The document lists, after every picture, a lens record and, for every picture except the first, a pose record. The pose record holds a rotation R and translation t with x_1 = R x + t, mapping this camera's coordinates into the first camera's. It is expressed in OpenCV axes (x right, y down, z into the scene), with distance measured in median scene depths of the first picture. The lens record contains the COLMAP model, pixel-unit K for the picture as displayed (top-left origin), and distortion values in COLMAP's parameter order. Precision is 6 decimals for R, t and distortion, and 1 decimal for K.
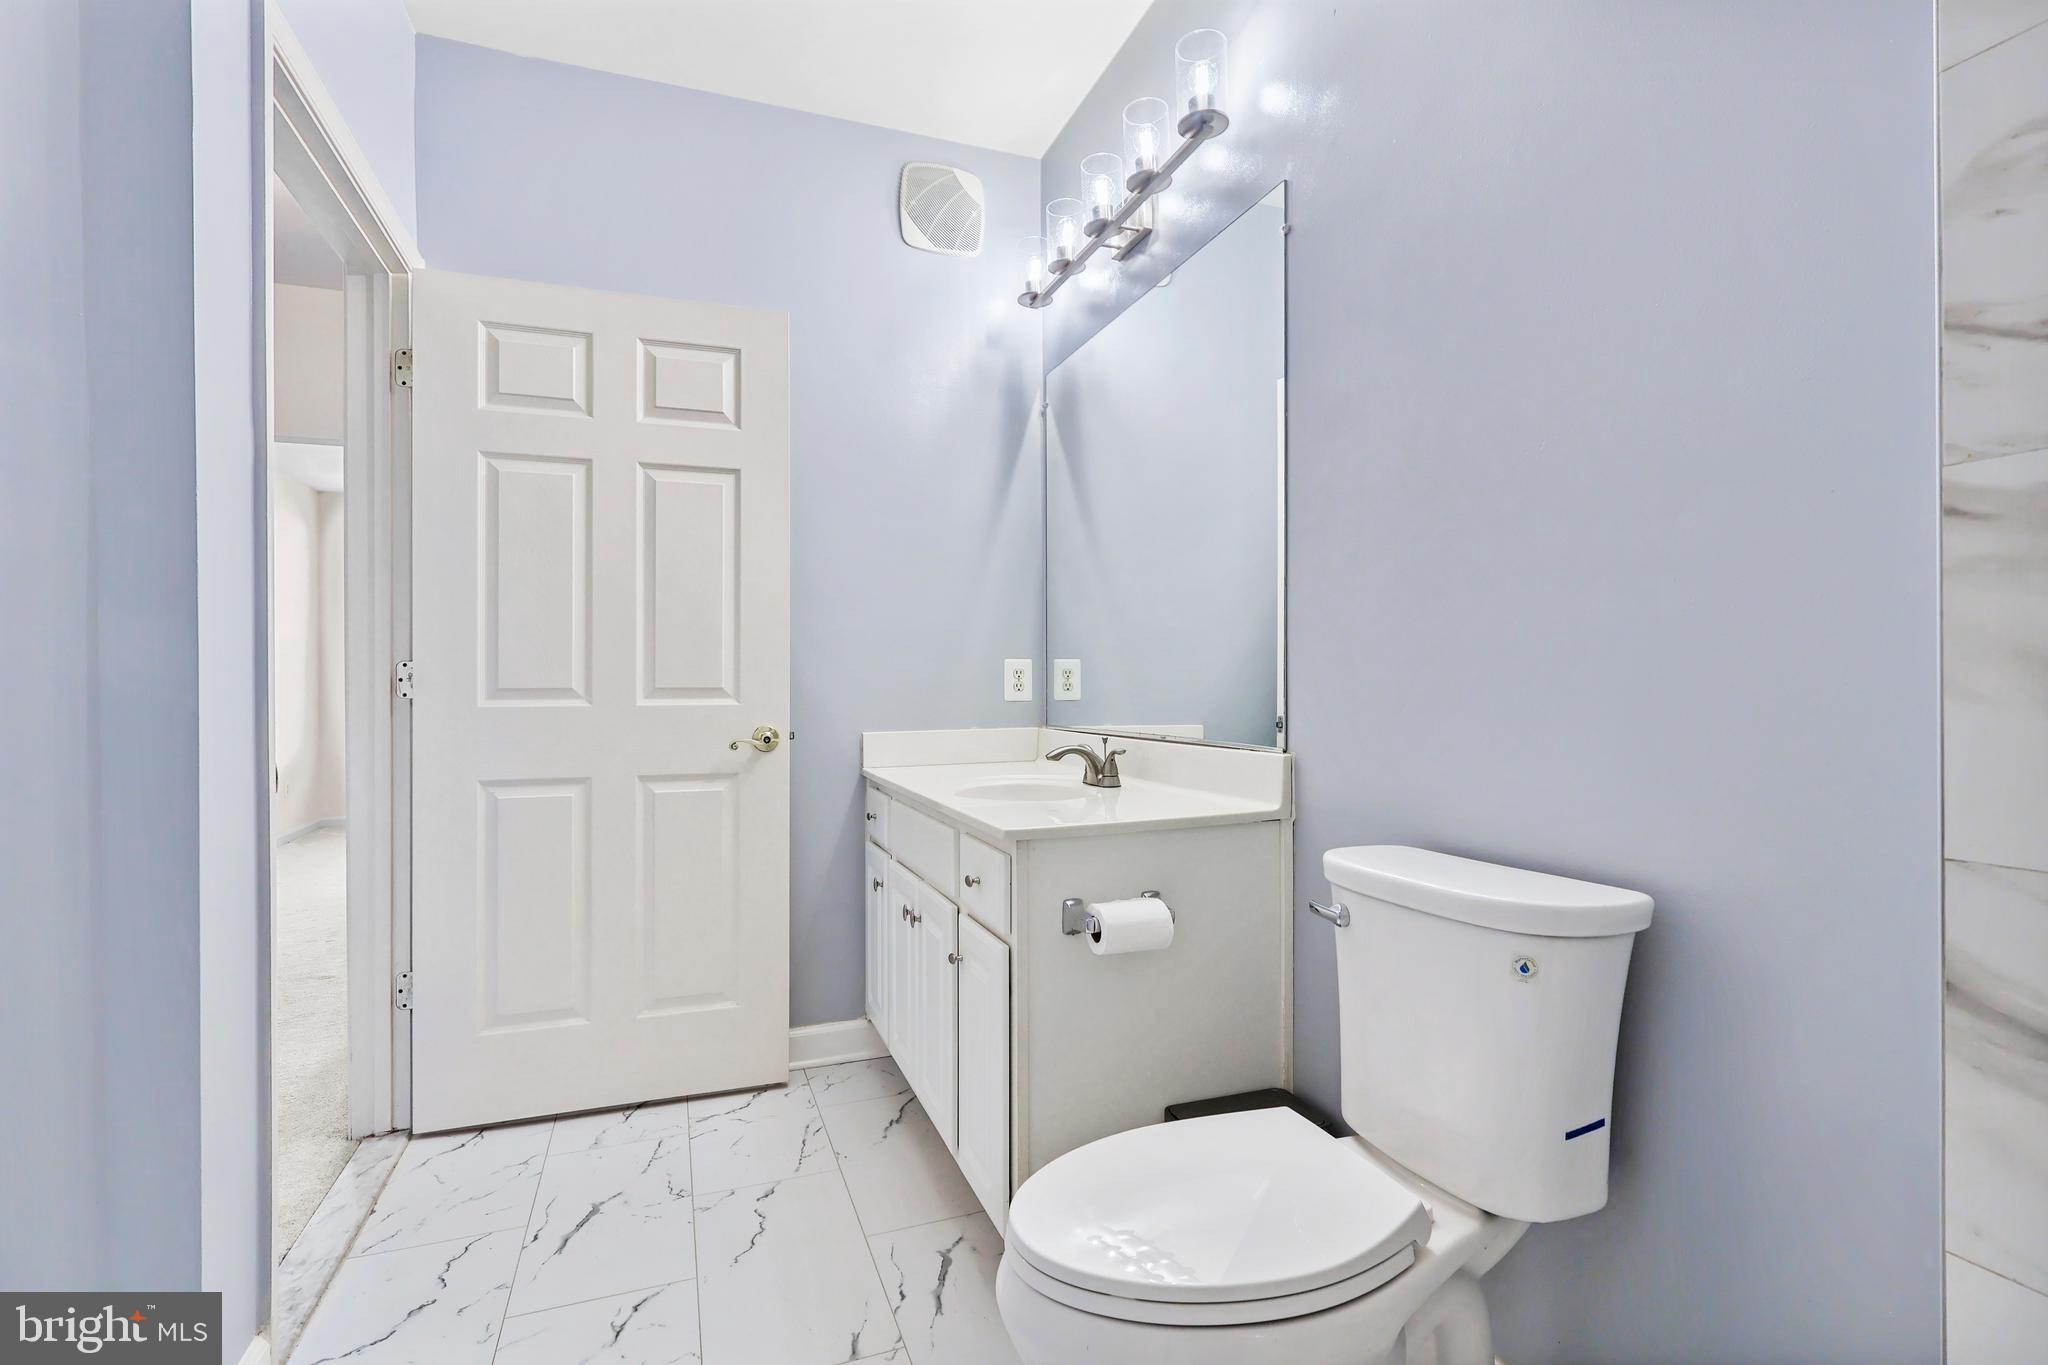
lens RADIAL K [[945.2, 0, 1016.0], [0, 945.2, 680.6], [0, 0, 1]] dist [0.002753, -0.000044]
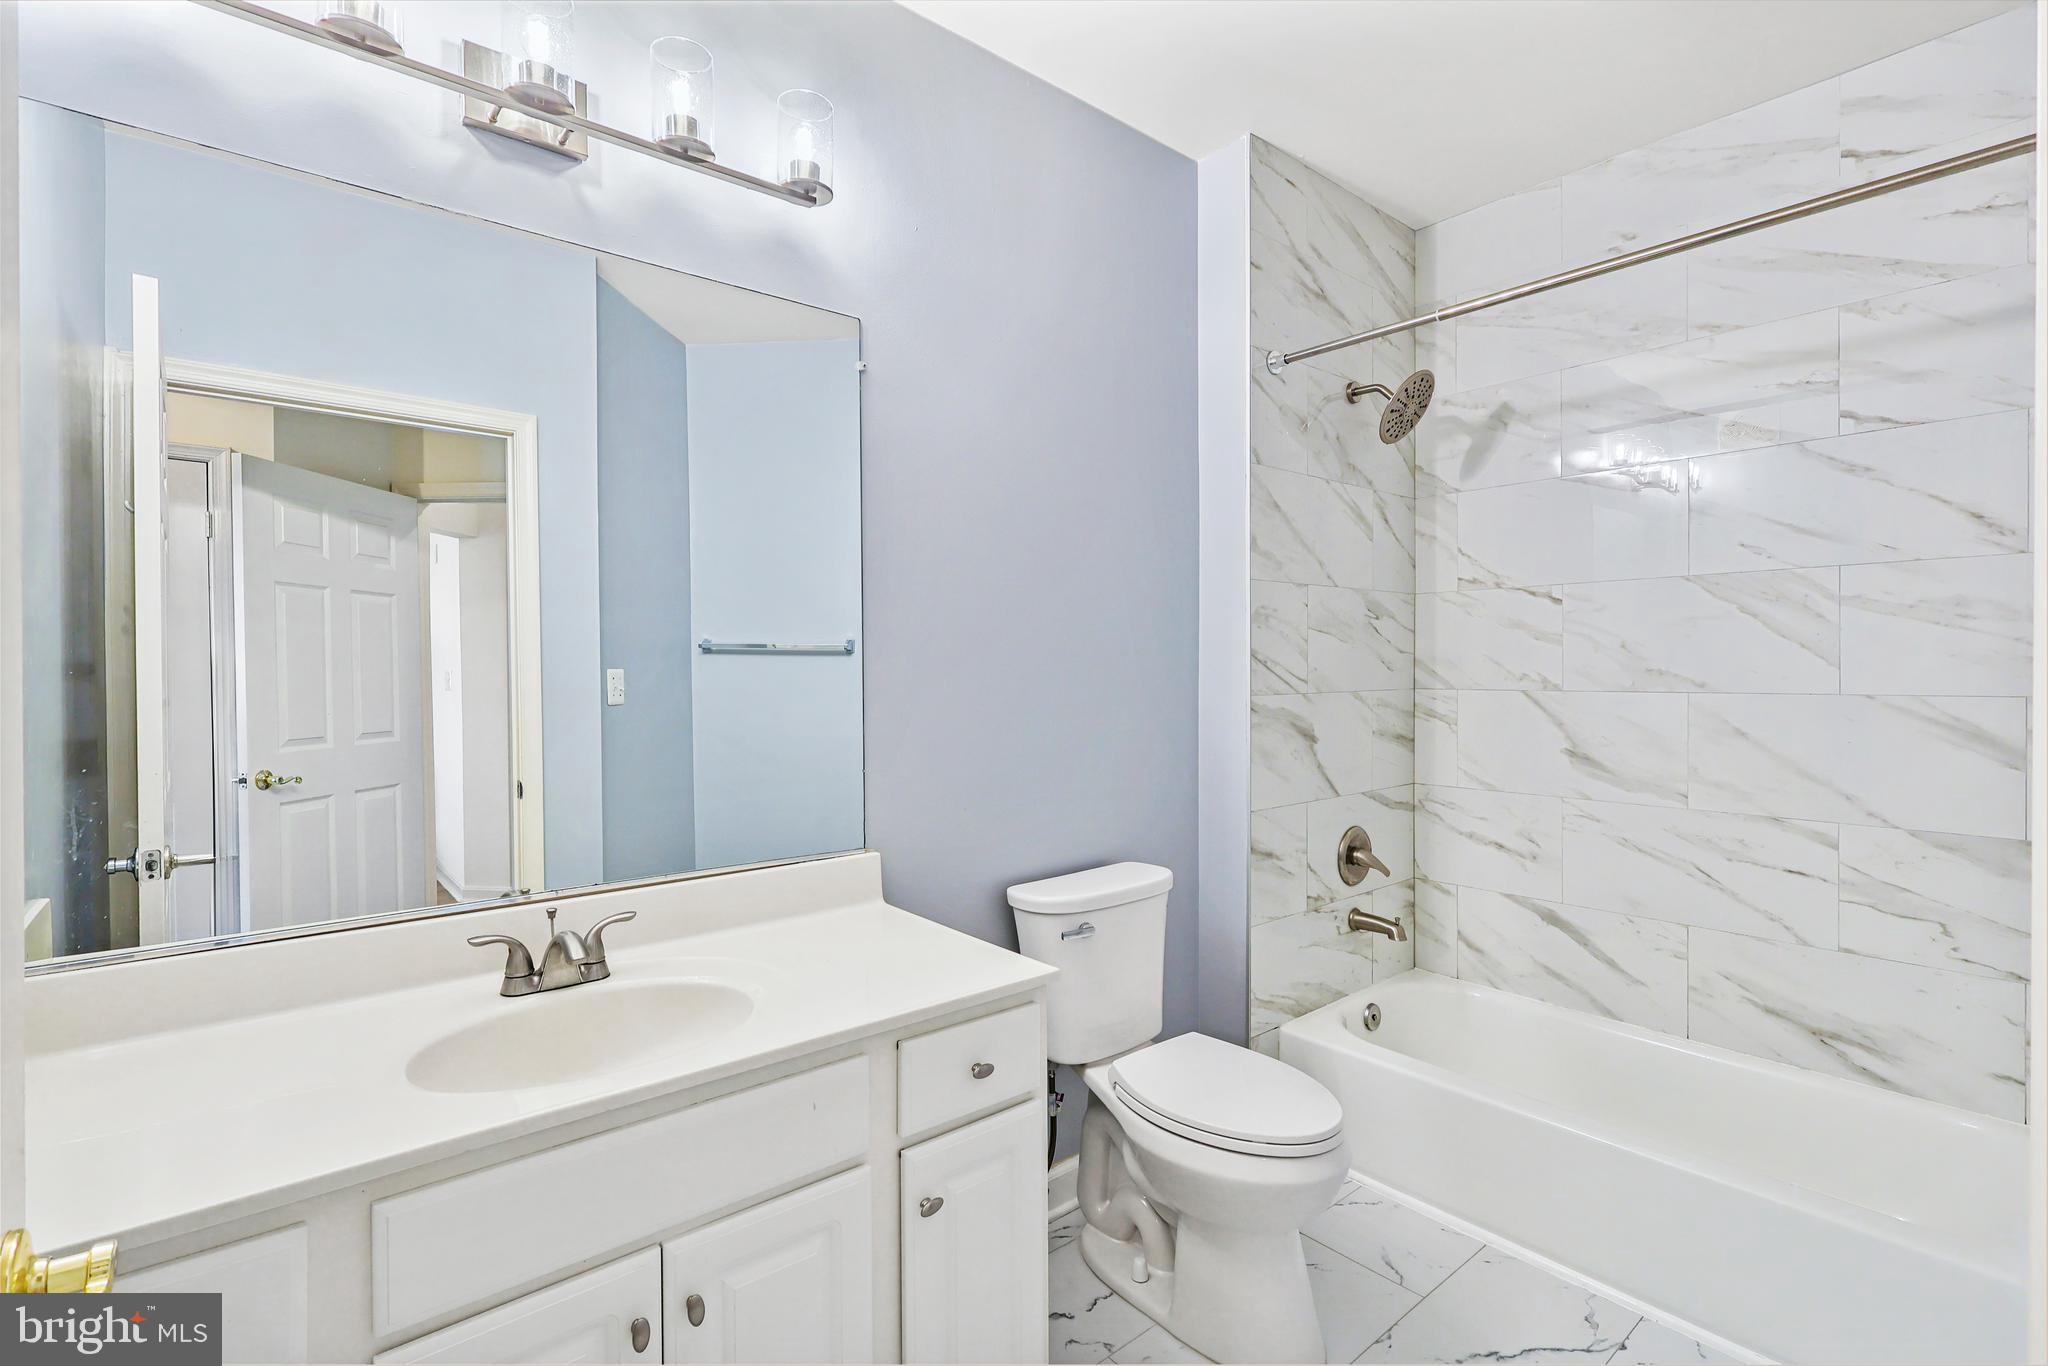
lens RADIAL K [[945.2, 0, 1031.3], [0, 945.2, 662.4], [0, 0, 1]] dist [0.002753, -0.000044]
pose [[-0.345356, 0.008948, 0.938429, -0.616414], [0.000028, 0.999955, -0.009525, -0.101188], [-0.938472, -0.003263, -0.345341, 0.921559]]
